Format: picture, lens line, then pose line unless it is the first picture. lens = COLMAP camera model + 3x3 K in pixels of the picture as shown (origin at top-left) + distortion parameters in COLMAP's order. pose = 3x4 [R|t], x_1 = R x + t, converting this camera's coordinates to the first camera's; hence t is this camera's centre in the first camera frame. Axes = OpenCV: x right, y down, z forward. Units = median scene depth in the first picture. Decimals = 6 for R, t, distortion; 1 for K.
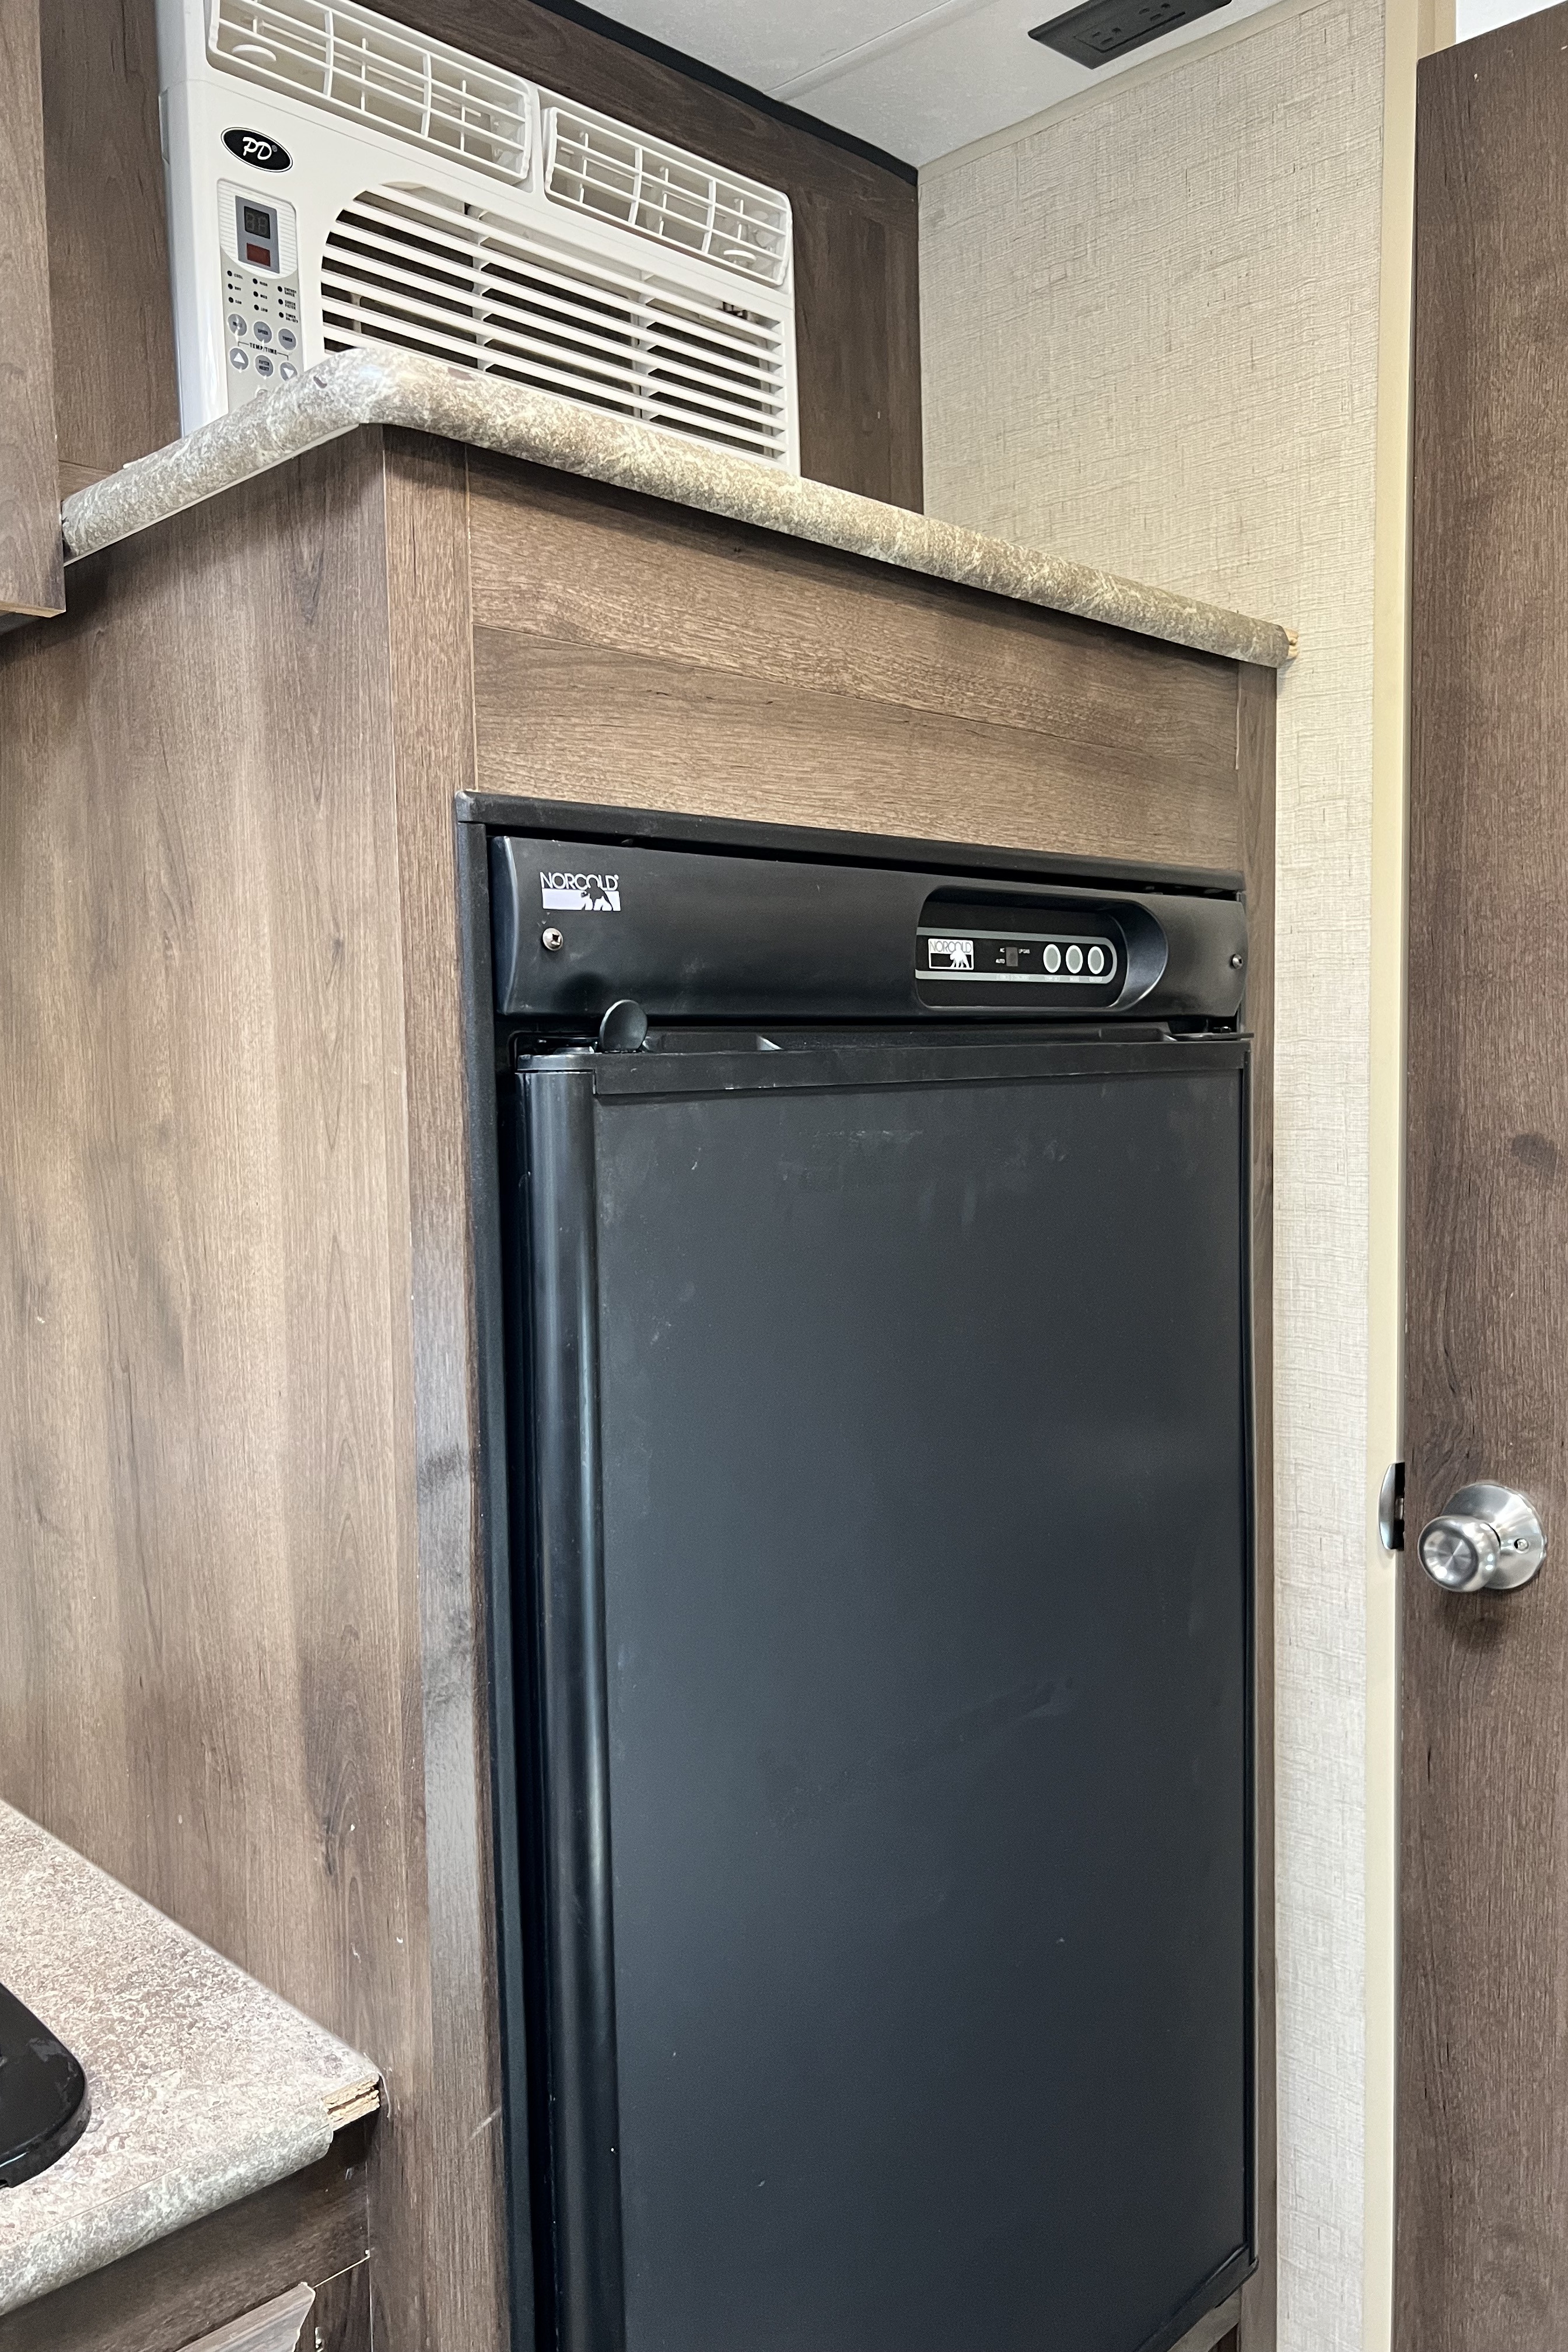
lens RADIAL K [[1793.6, 0, 784.0], [0, 1793.6, 1176.0], [0, 0, 1]] dist [0.001665, -0.000688]
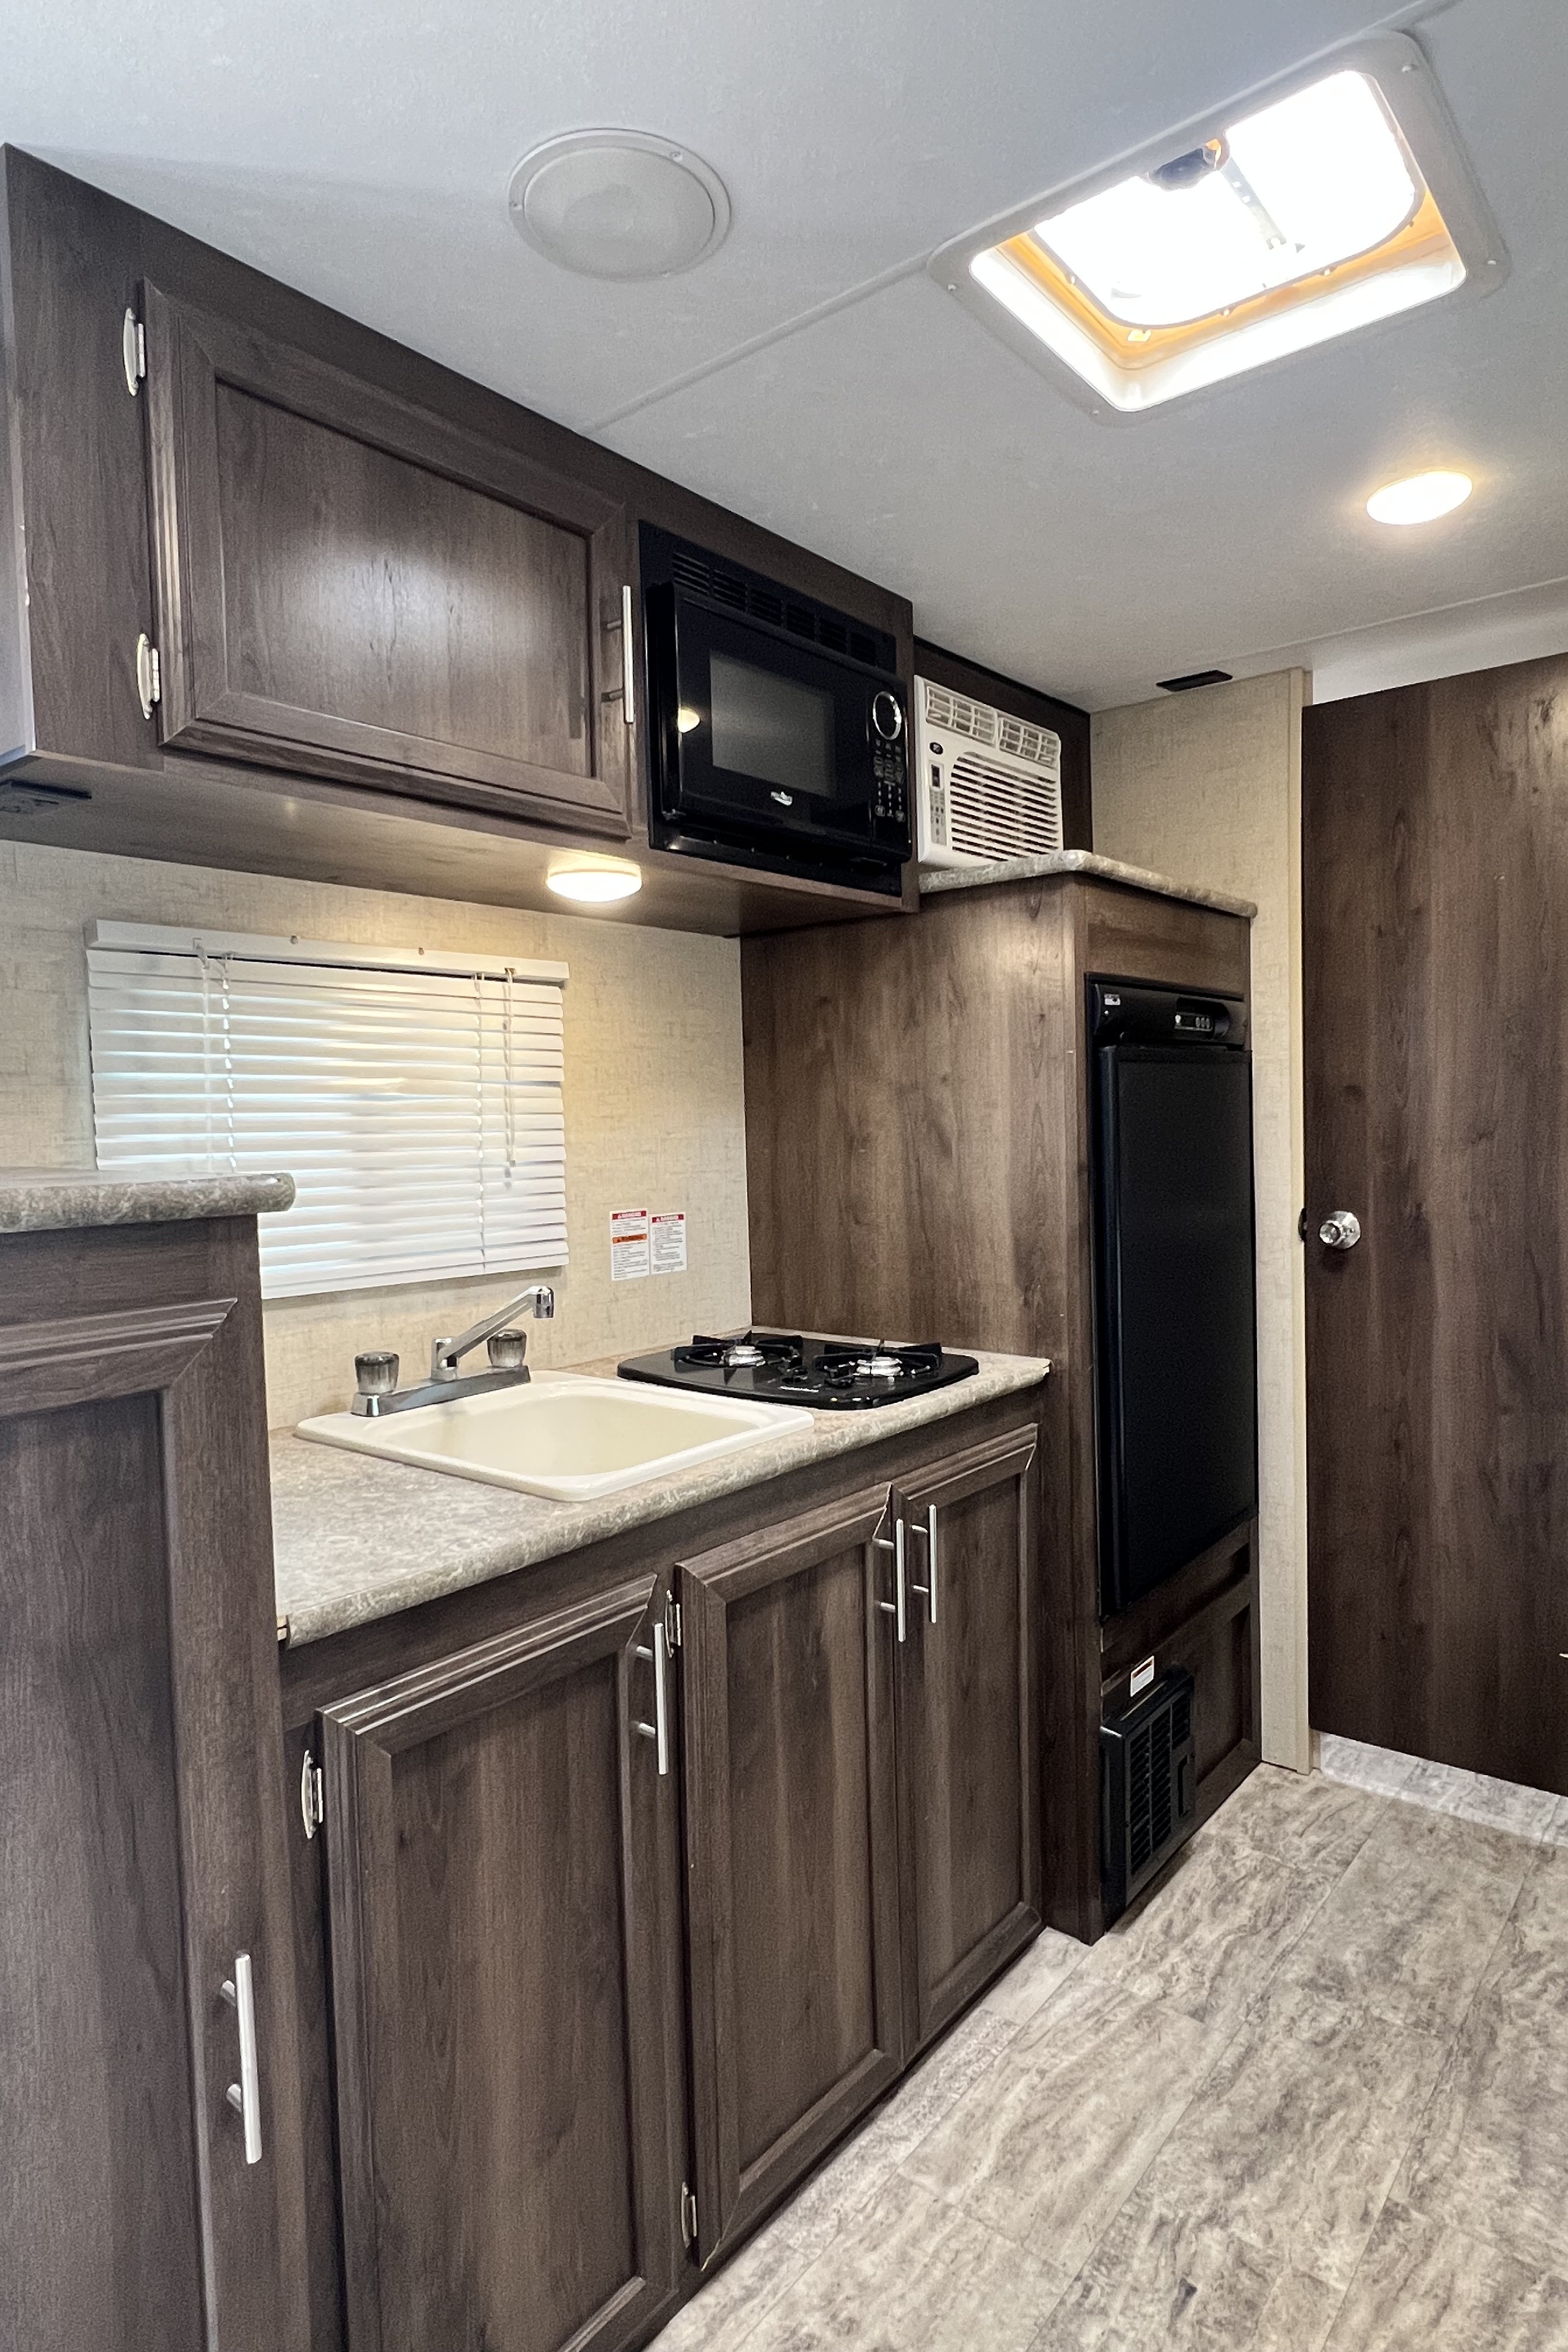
lens RADIAL K [[1322.4, 0, 784.0], [0, 1322.4, 1176.0], [0, 0, 1]] dist [-0.003205, 0.001177]
pose [[0.995188, -0.016769, 0.096541, -0.714514], [0.019246, 0.999508, -0.024783, 0.163814], [-0.096078, 0.026522, 0.995020, -1.036233]]
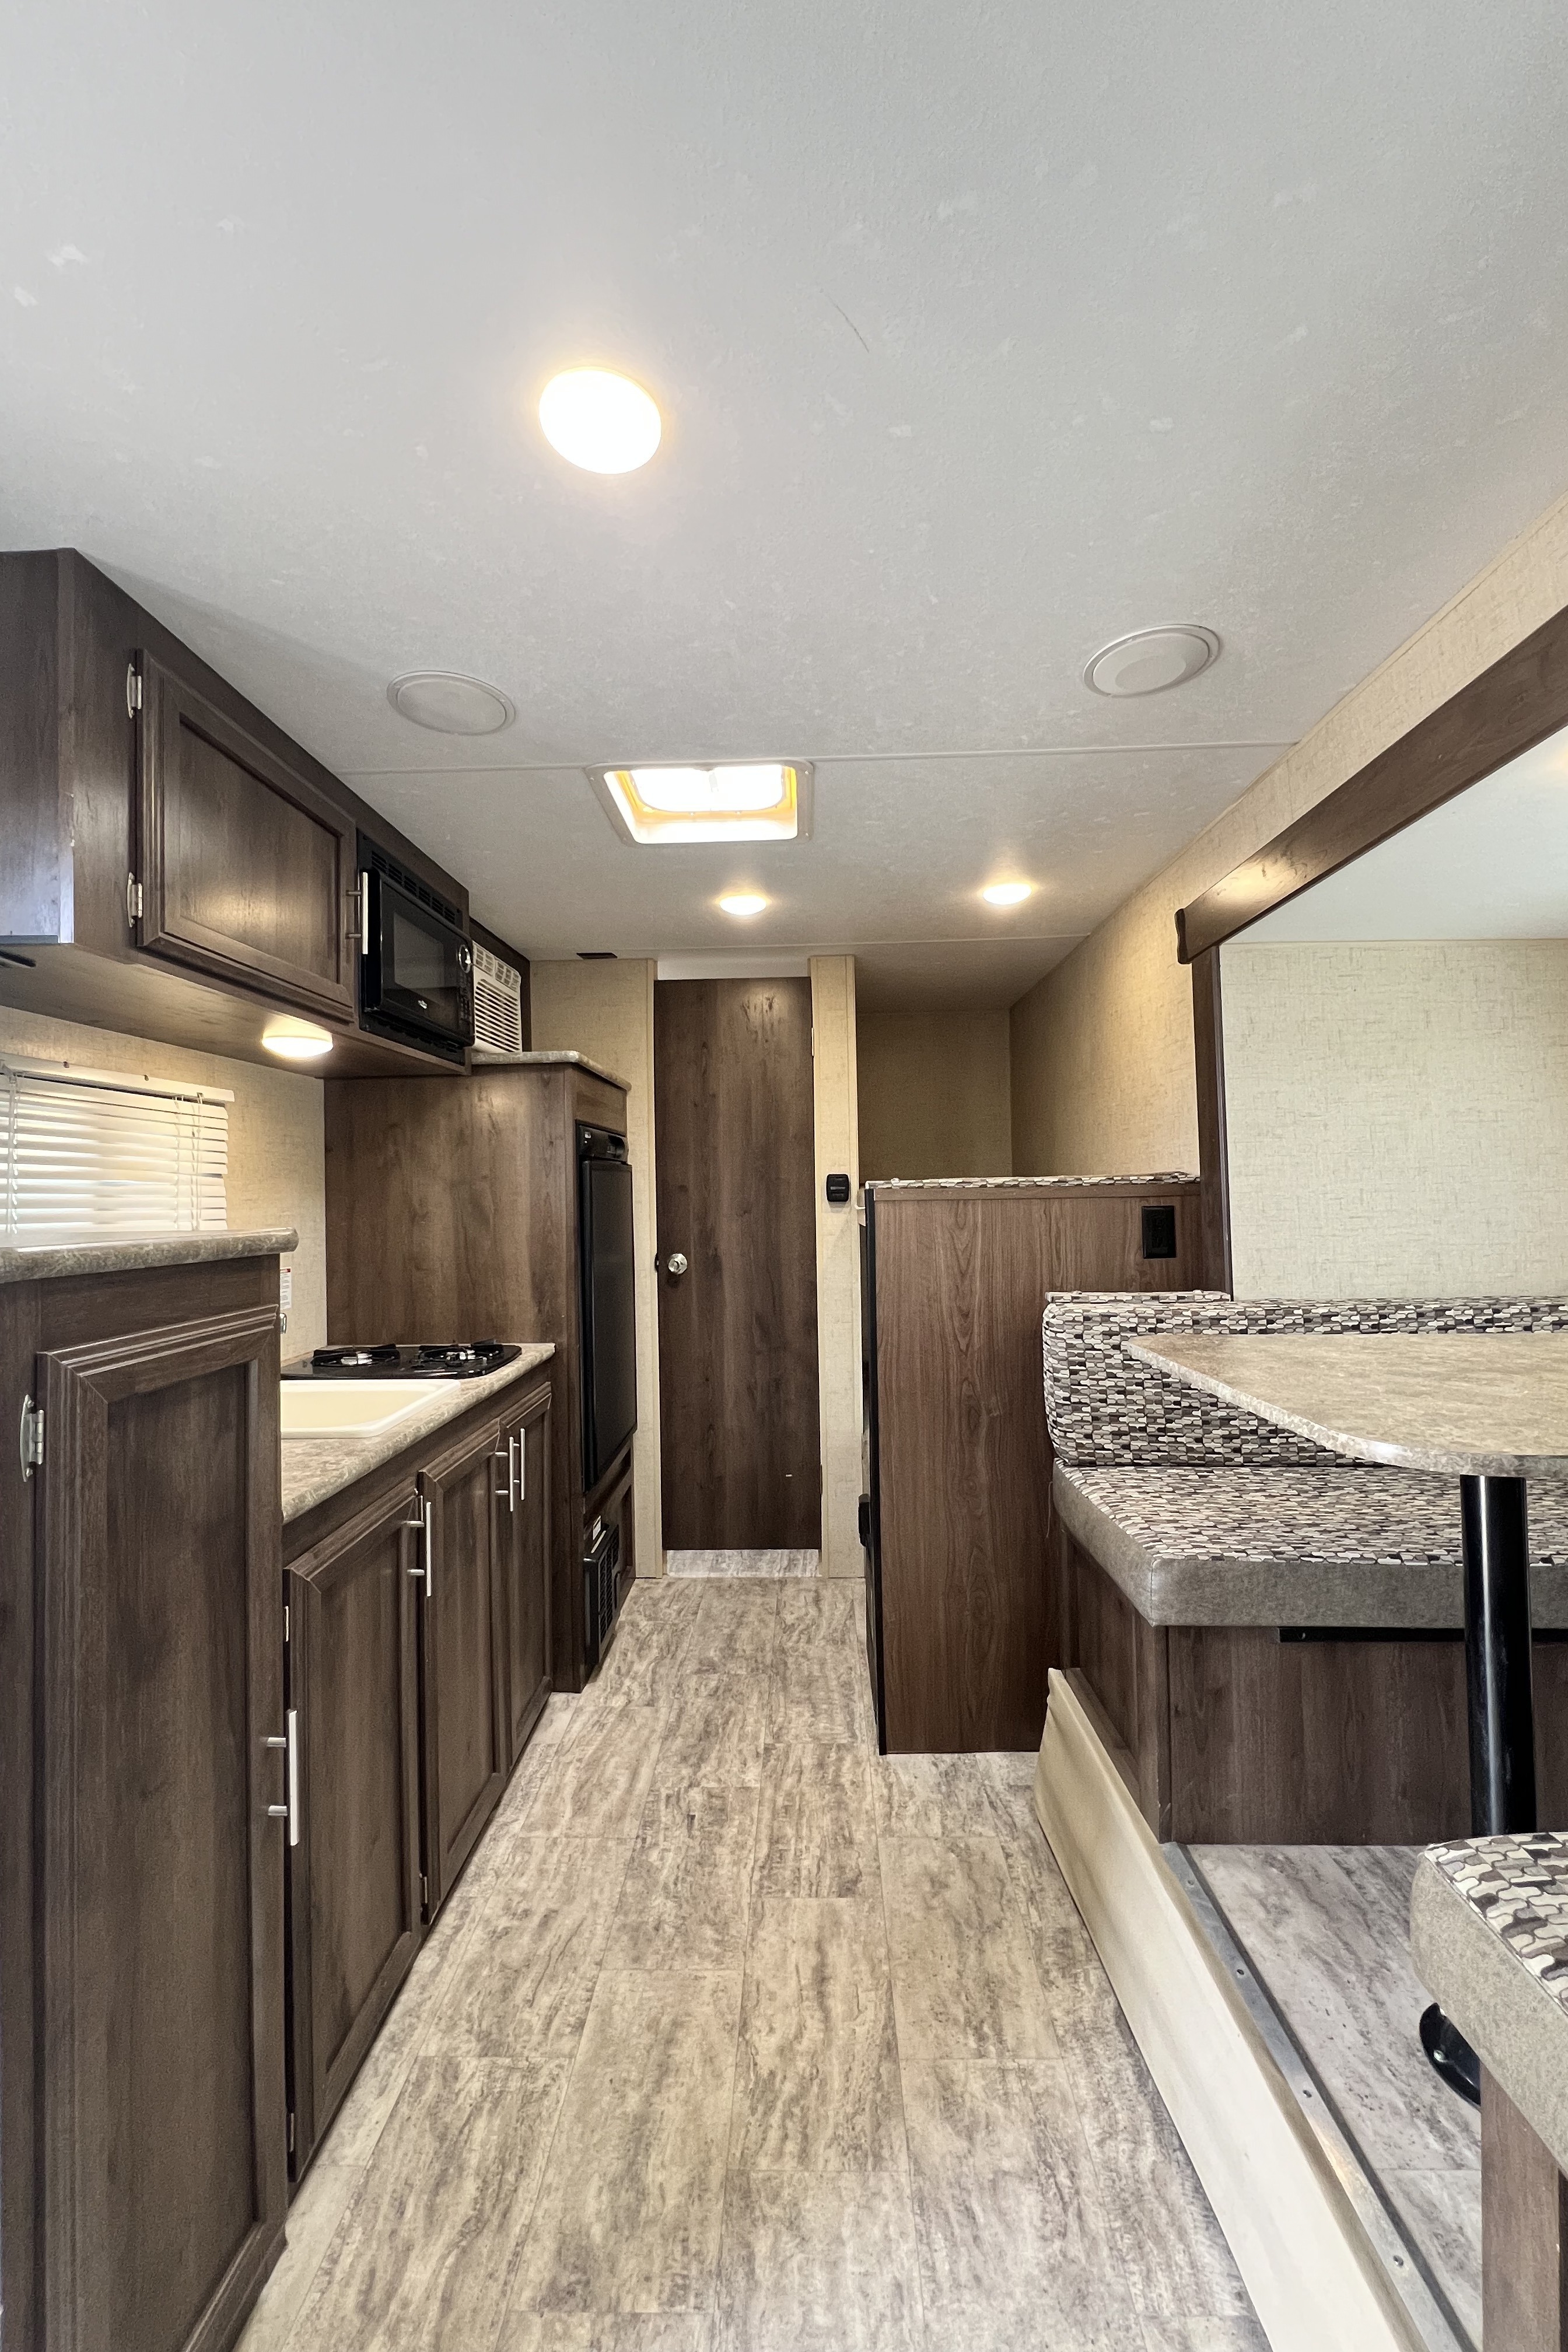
lens RADIAL K [[941.4, 0, 784.0], [0, 941.4, 1176.0], [0, 0, 1]] dist [-0.001803, 0.000370]
pose [[0.731227, 0.010052, 0.682060, -1.301199], [0.057436, 0.995433, -0.076247, 0.187277], [-0.679712, 0.094929, 0.727310, -1.262765]]
